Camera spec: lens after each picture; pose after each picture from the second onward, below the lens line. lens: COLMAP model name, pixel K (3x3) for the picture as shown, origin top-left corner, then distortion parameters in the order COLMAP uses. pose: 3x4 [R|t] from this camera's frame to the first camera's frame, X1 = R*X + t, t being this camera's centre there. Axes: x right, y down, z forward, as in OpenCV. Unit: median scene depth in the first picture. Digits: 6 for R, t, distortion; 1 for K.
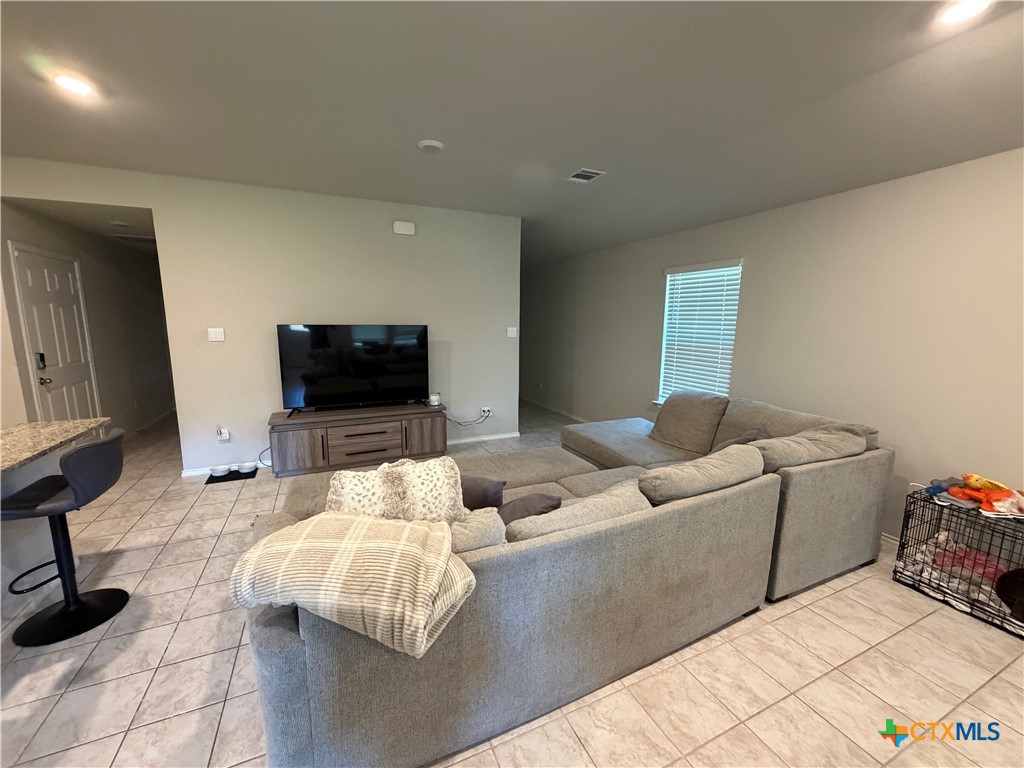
lens RADIAL K [[408.6, 0, 510.0], [0, 408.6, 385.7], [0, 0, 1]] dist [0.000077, 0.000303]
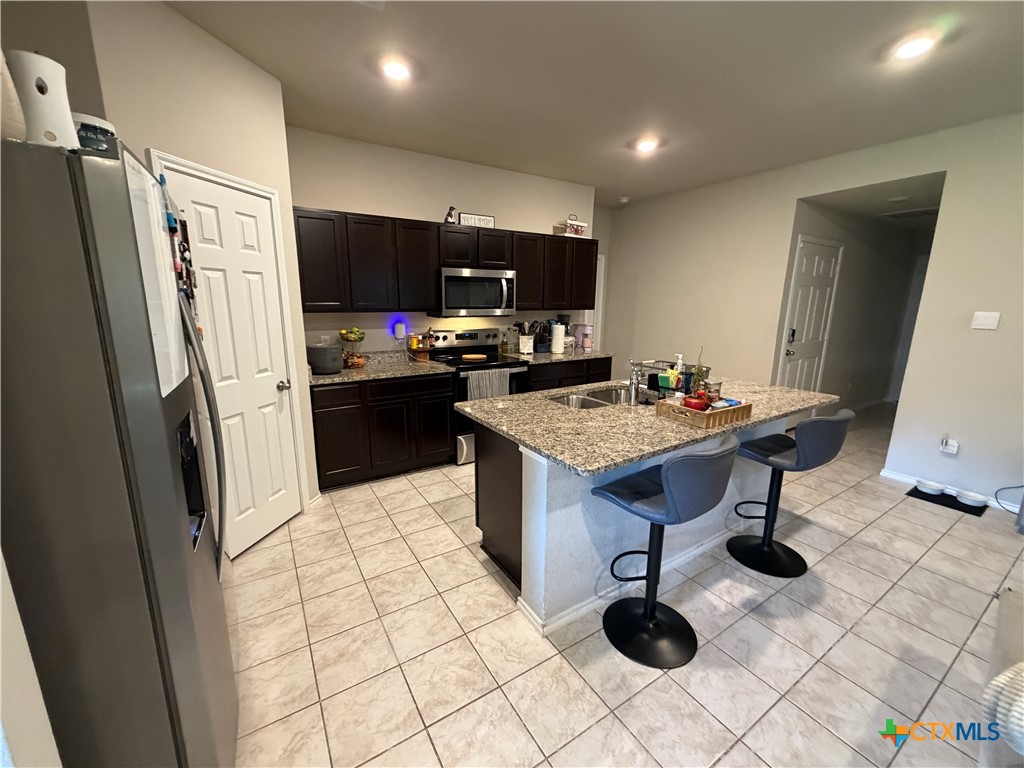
lens RADIAL K [[408.6, 0, 507.6], [0, 408.6, 383.7], [0, 0, 1]] dist [0.000077, 0.000303]
pose [[0.133122, 0.196174, -0.971491, -0.098859], [-0.163072, 0.971191, 0.173768, 0.004479], [0.977592, 0.135291, 0.161277, 0.023636]]
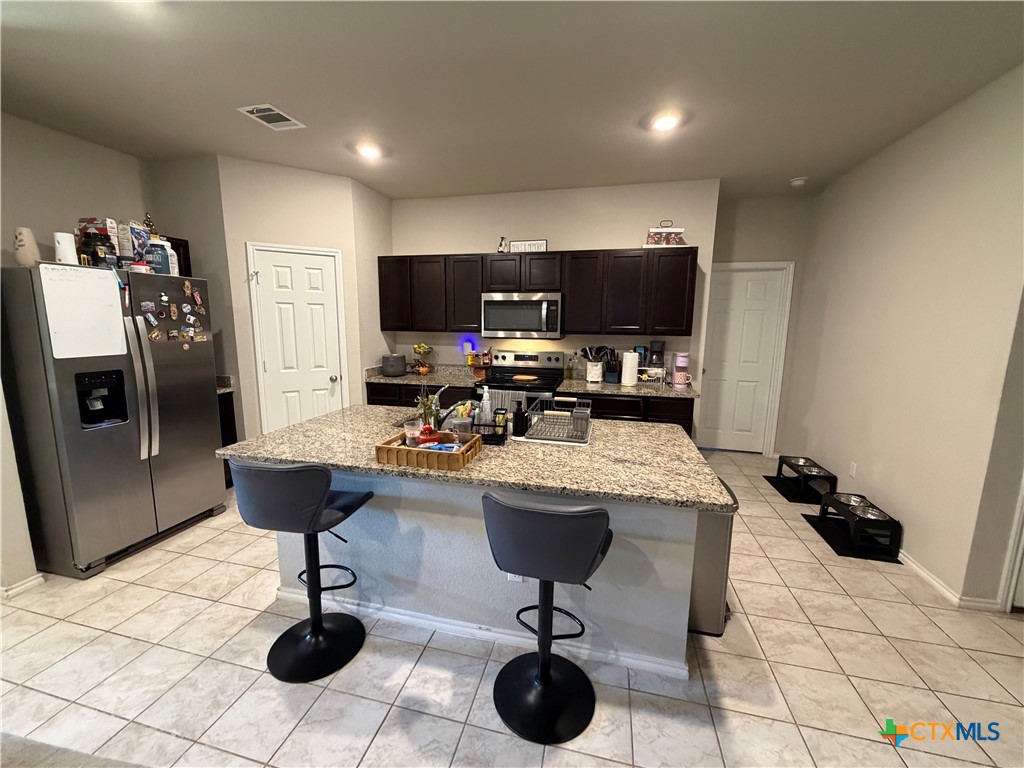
lens RADIAL K [[408.6, 0, 509.1], [0, 408.6, 383.2], [0, 0, 1]] dist [0.000077, 0.000303]
pose [[-0.617647, 0.108856, -0.778886, -0.364134], [-0.136965, 0.960351, 0.242828, -0.153253], [0.774437, 0.256662, -0.578249, 0.968783]]
